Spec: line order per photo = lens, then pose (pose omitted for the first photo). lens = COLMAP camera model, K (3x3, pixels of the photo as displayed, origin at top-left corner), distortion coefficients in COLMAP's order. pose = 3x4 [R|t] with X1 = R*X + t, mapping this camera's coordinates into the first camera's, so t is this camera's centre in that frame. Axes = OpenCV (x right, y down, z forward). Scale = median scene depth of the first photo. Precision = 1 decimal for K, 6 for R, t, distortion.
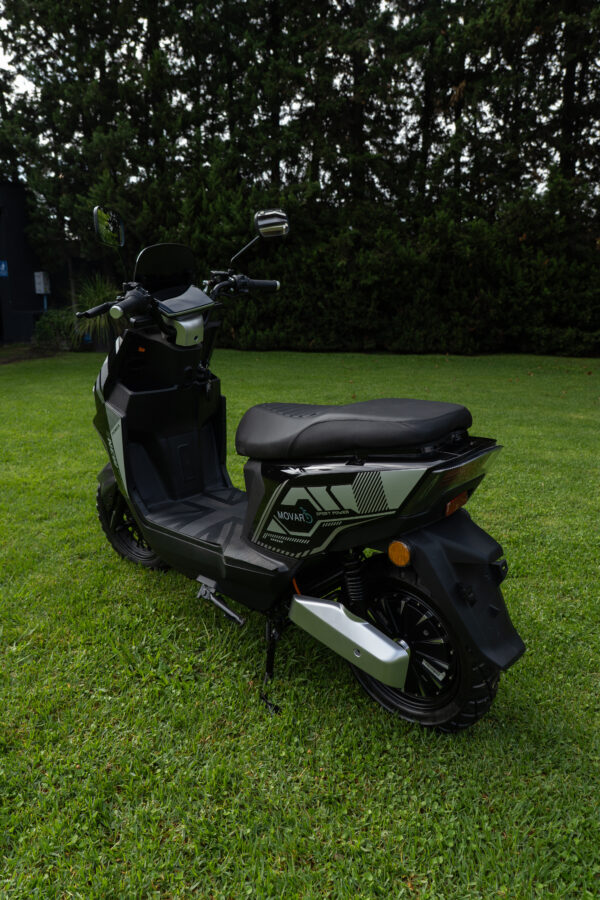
lens RADIAL K [[642.9, 0, 300.5], [0, 642.9, 438.6], [0, 0, 1]] dist [-0.015498, -0.002837]
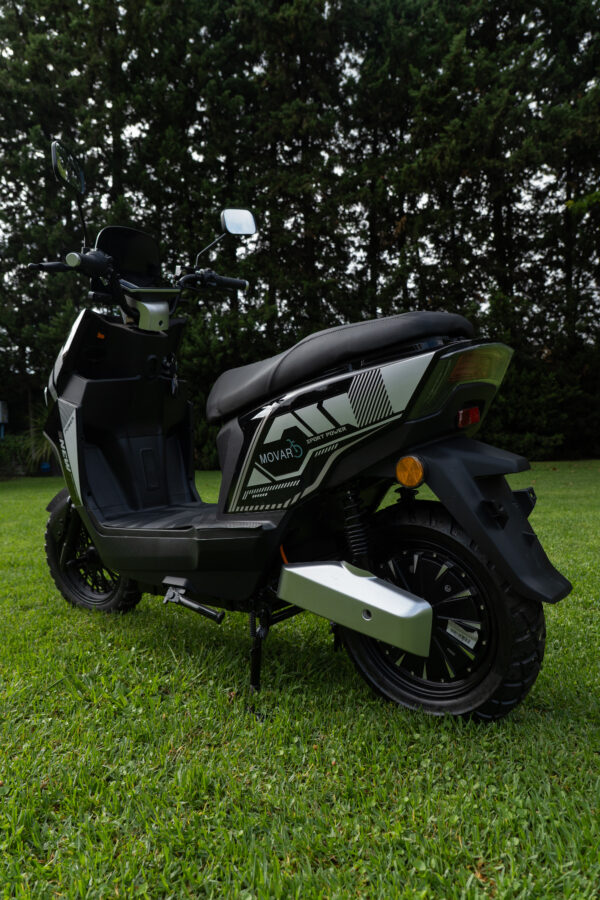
lens RADIAL K [[642.9, 0, 303.3], [0, 642.9, 432.6], [0, 0, 1]] dist [-0.015498, -0.002837]
pose [[0.996956, -0.039998, 0.066927, -0.027342], [0.054710, 0.970456, -0.234994, 0.230082], [-0.055551, 0.237940, 0.969690, 0.134500]]
